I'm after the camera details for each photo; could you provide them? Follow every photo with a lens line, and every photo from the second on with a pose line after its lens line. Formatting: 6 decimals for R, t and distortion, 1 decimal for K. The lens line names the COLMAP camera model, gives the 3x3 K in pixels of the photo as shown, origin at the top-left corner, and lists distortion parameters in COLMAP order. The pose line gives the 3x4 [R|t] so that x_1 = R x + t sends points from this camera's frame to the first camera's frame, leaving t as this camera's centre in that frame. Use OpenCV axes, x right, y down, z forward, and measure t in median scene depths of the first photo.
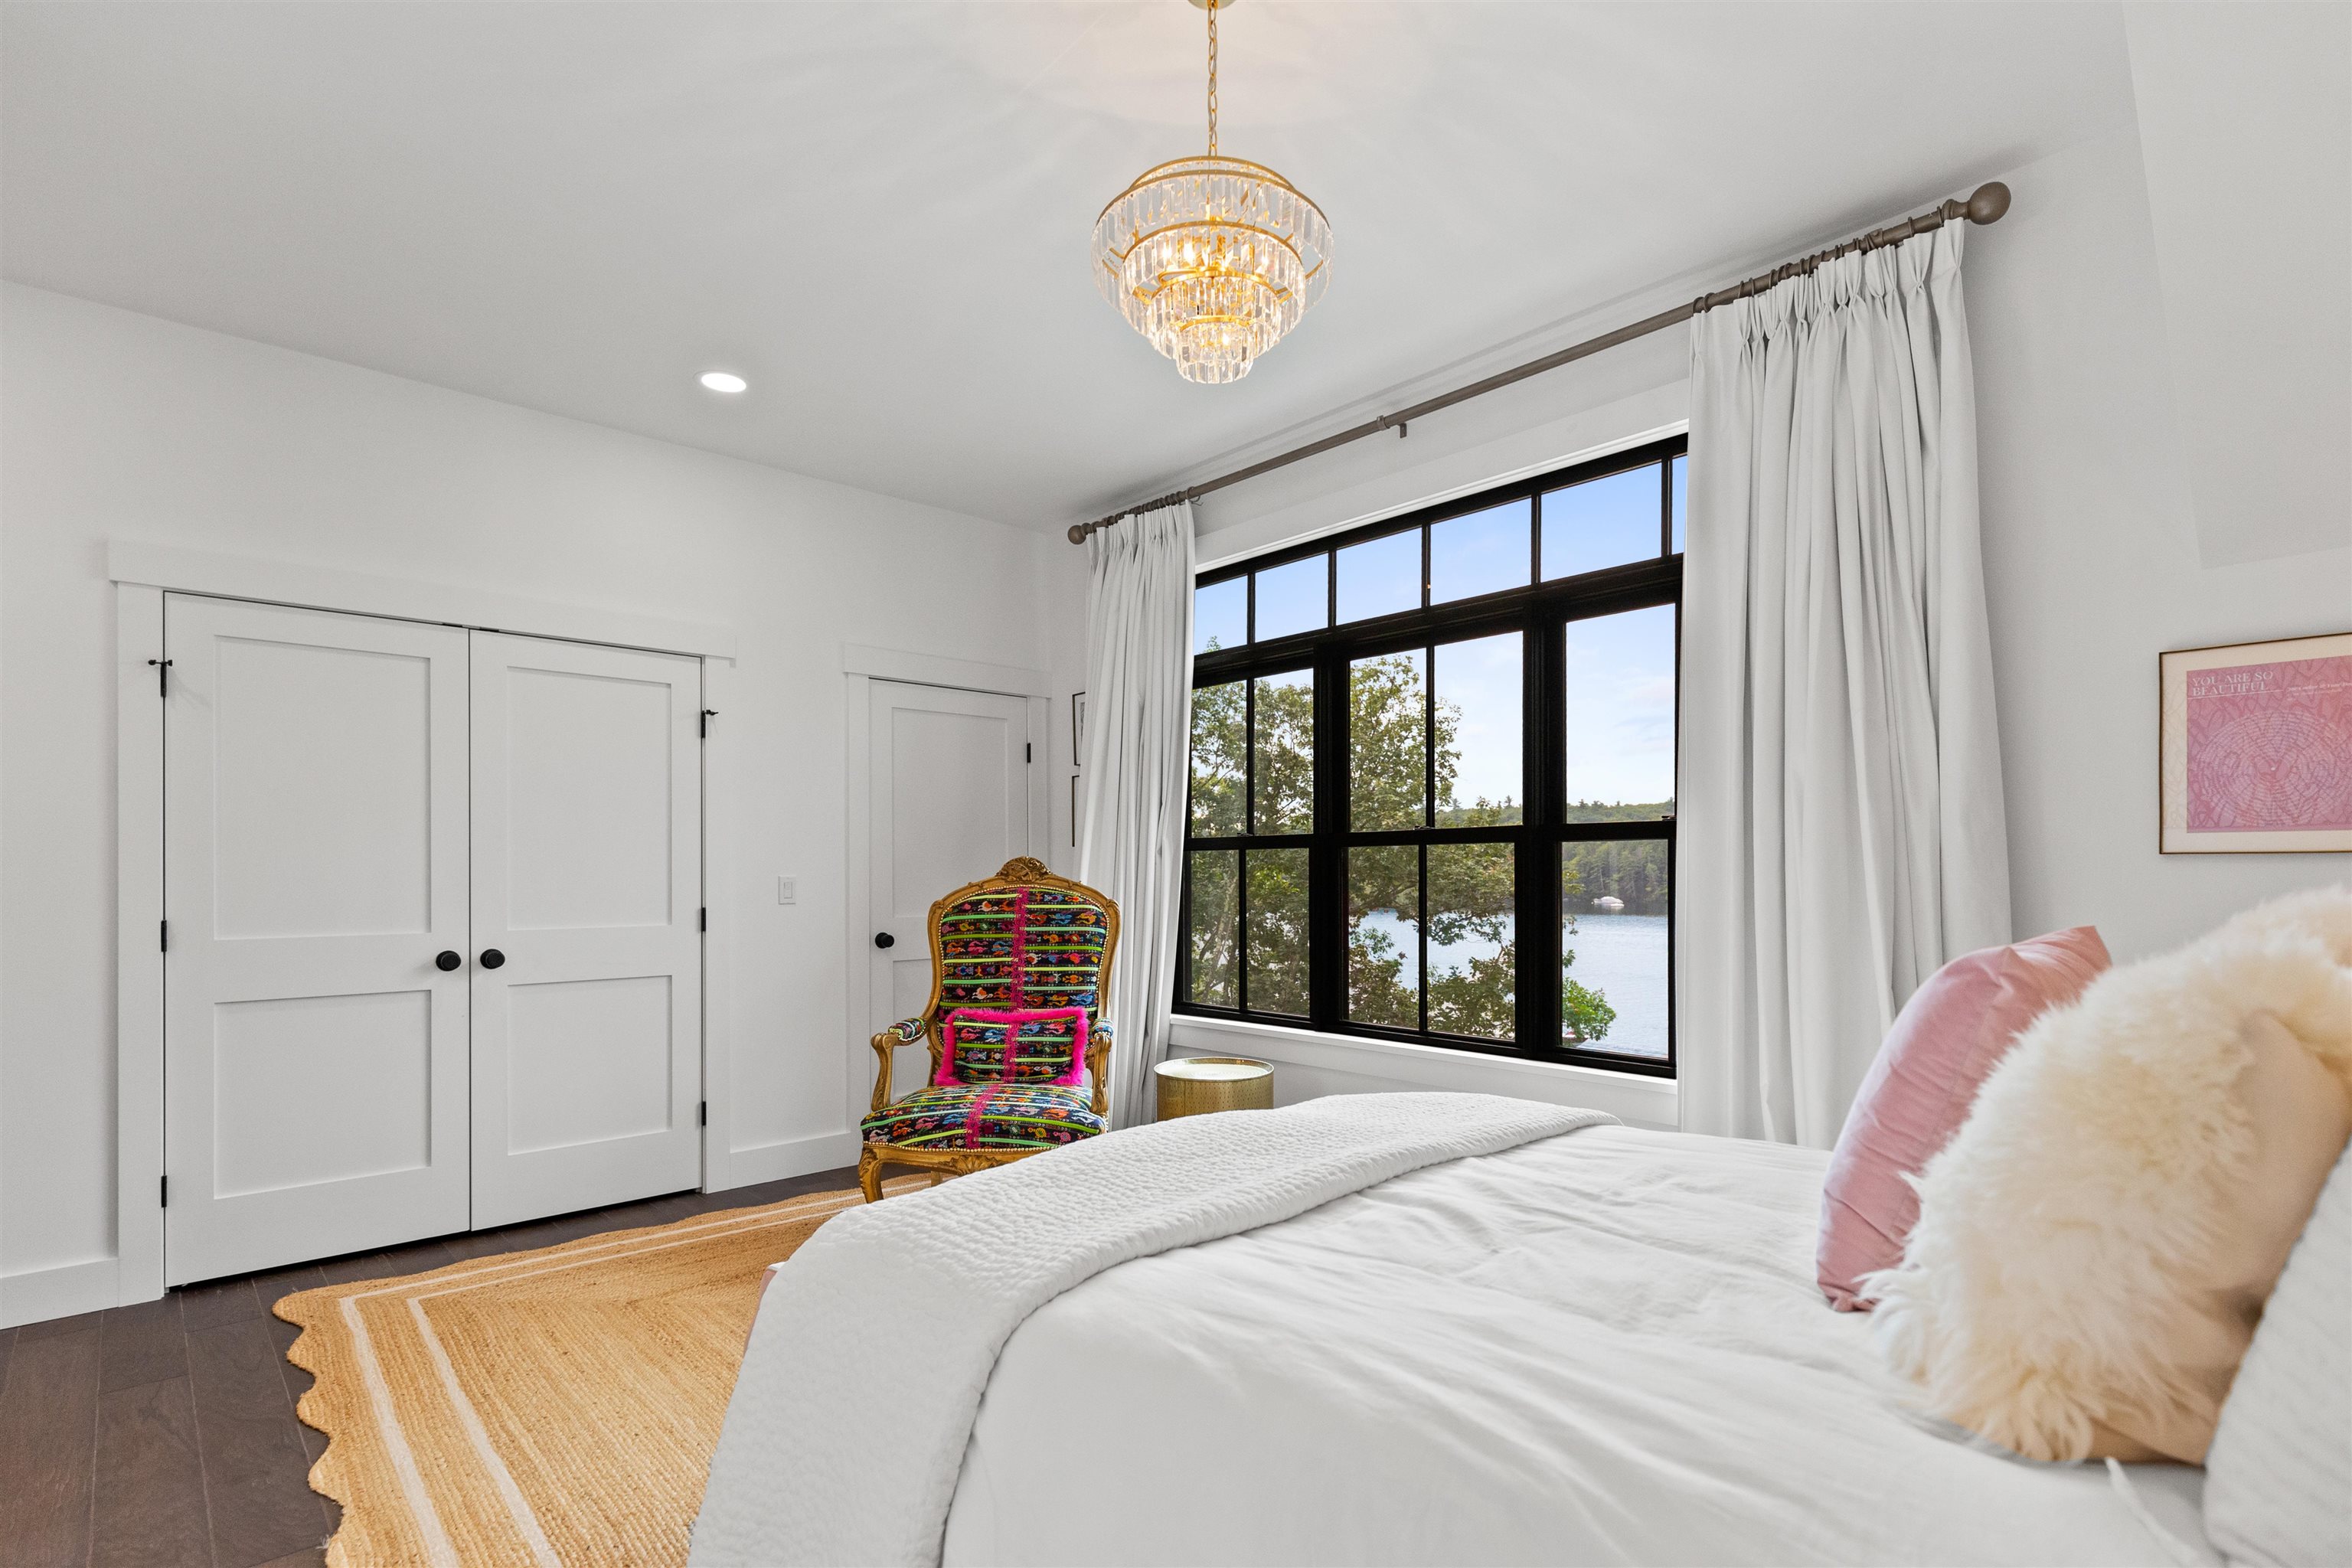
lens RADIAL K [[1132.4, 0, 1176.0], [0, 1132.4, 784.0], [0, 0, 1]] dist [-0.000905, 0.000239]
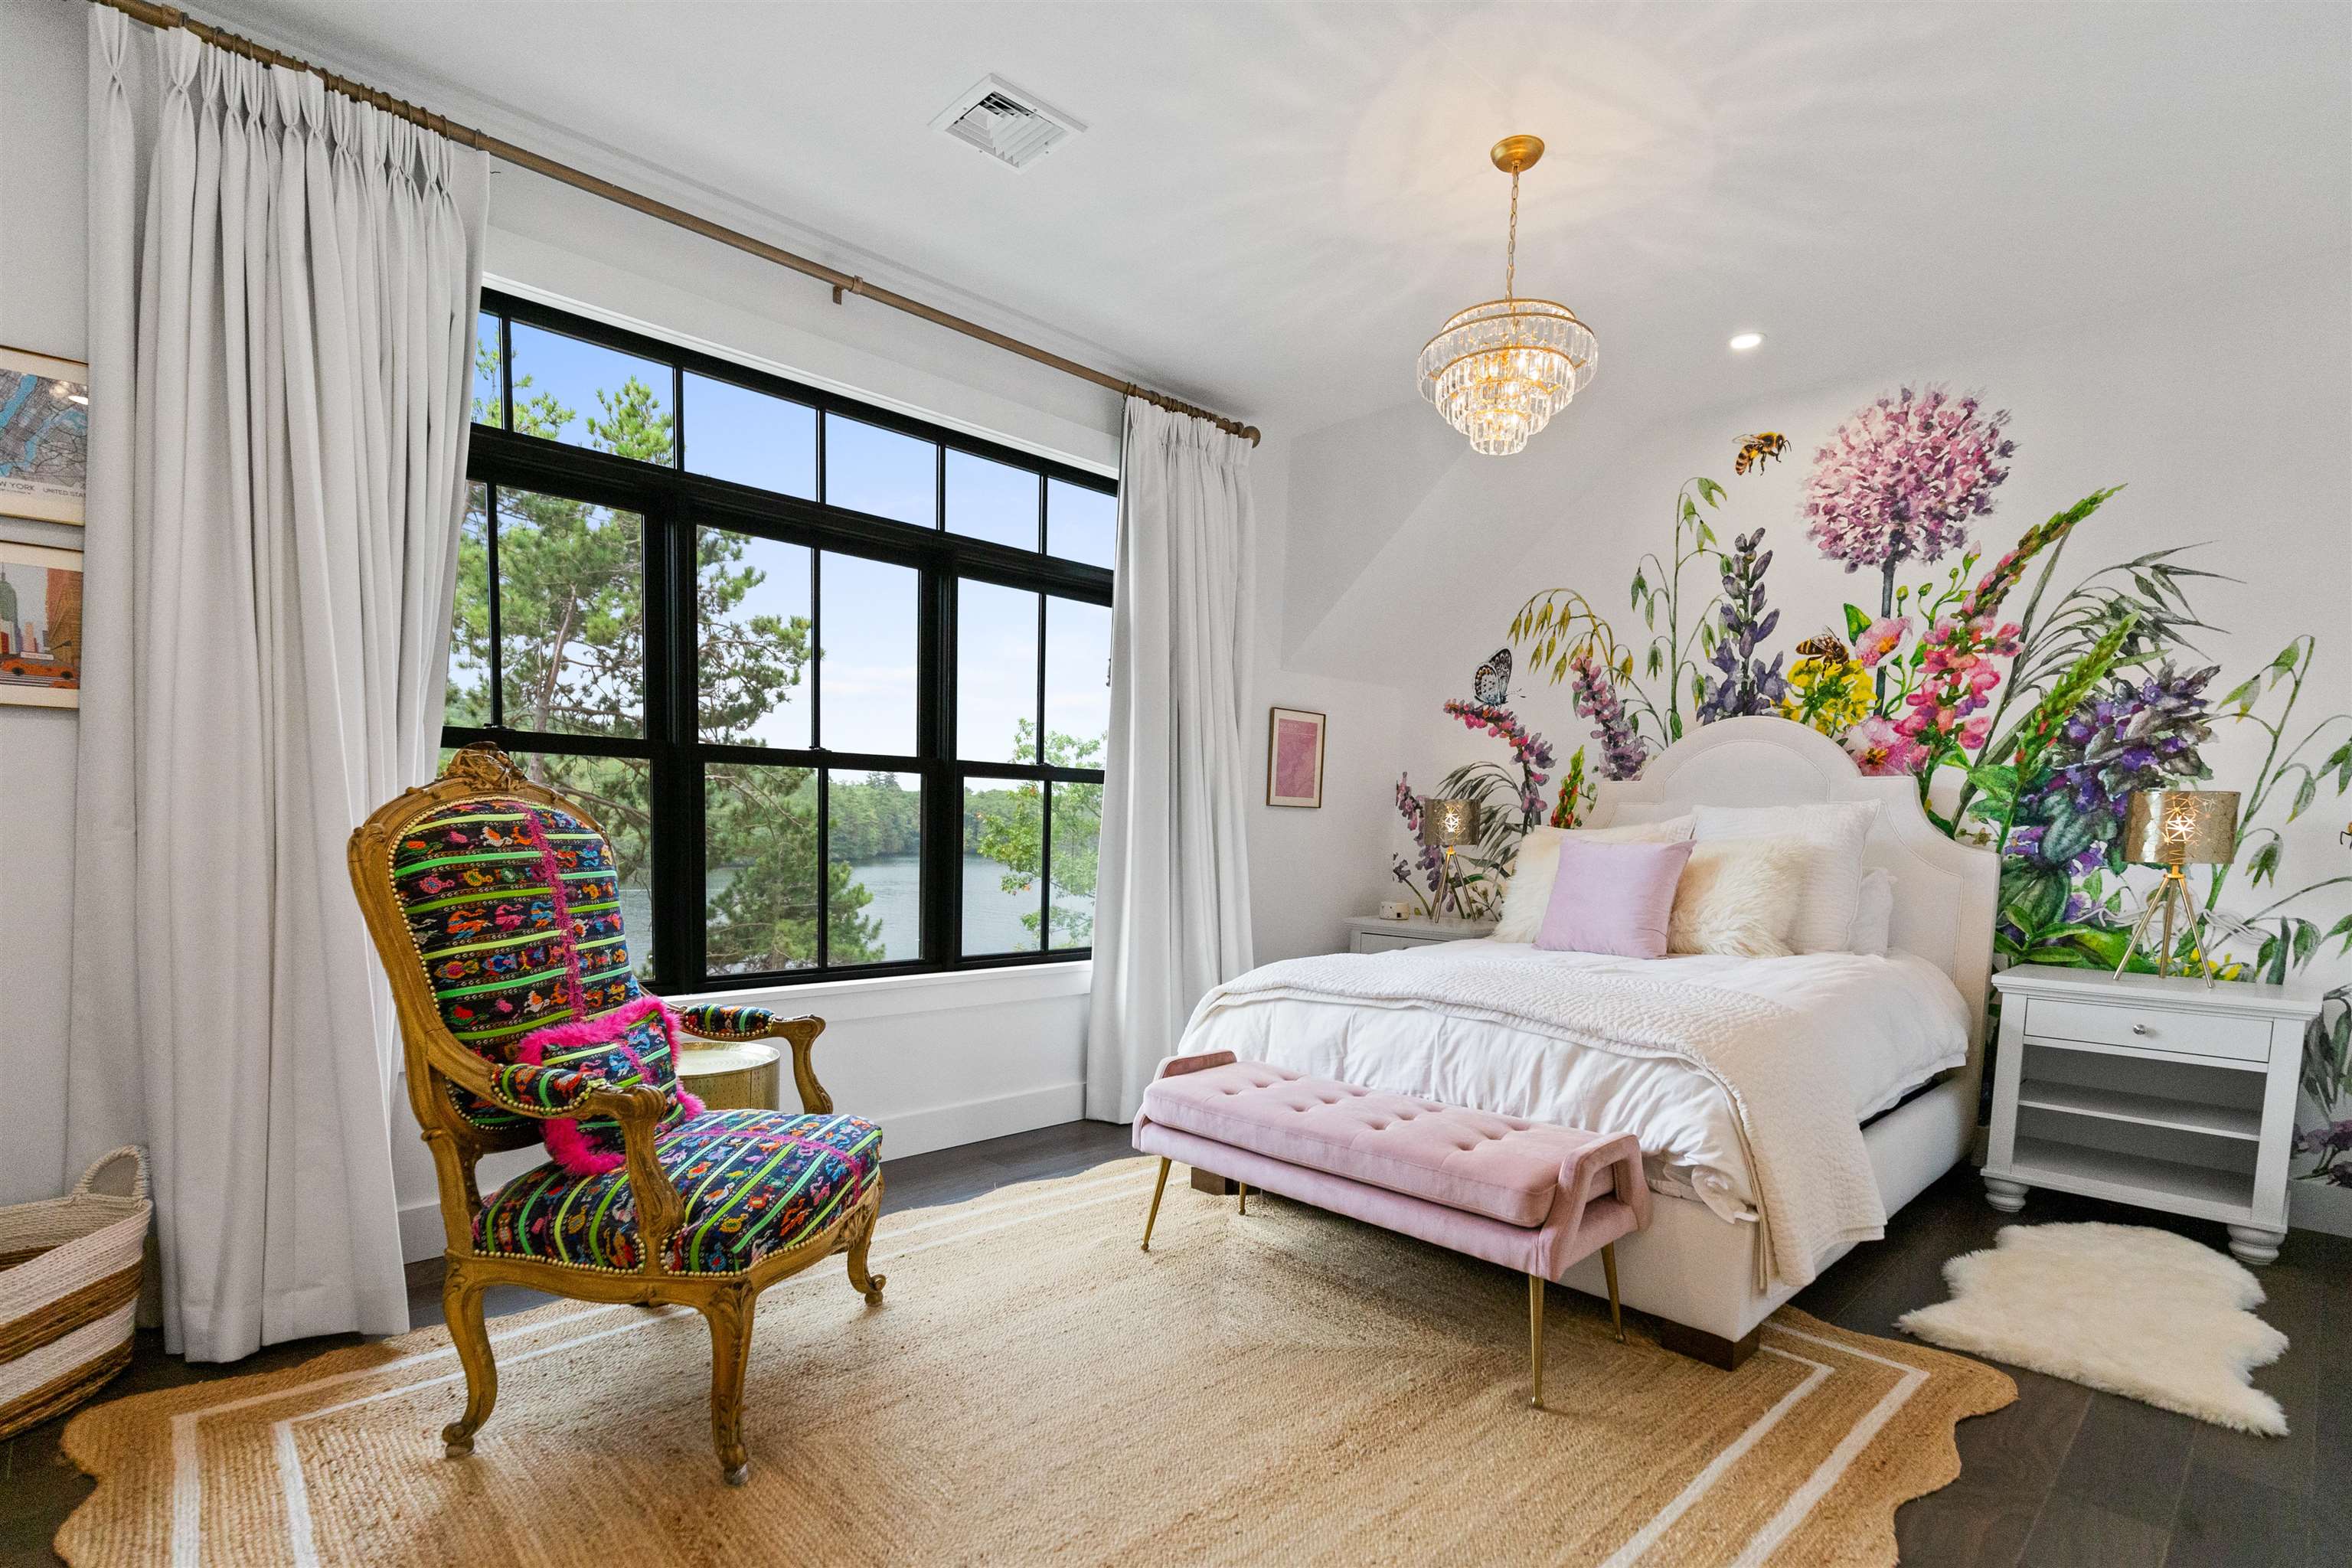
lens RADIAL K [[1111.7, 0, 1173.3], [0, 1111.7, 850.5], [0, 0, 1]] dist [0.004119, -0.000414]
pose [[-0.002445, -0.021192, 0.999772, -0.687225], [-0.114177, 0.993243, 0.020774, 0.069568], [-0.993457, -0.114100, -0.004848, 0.708530]]
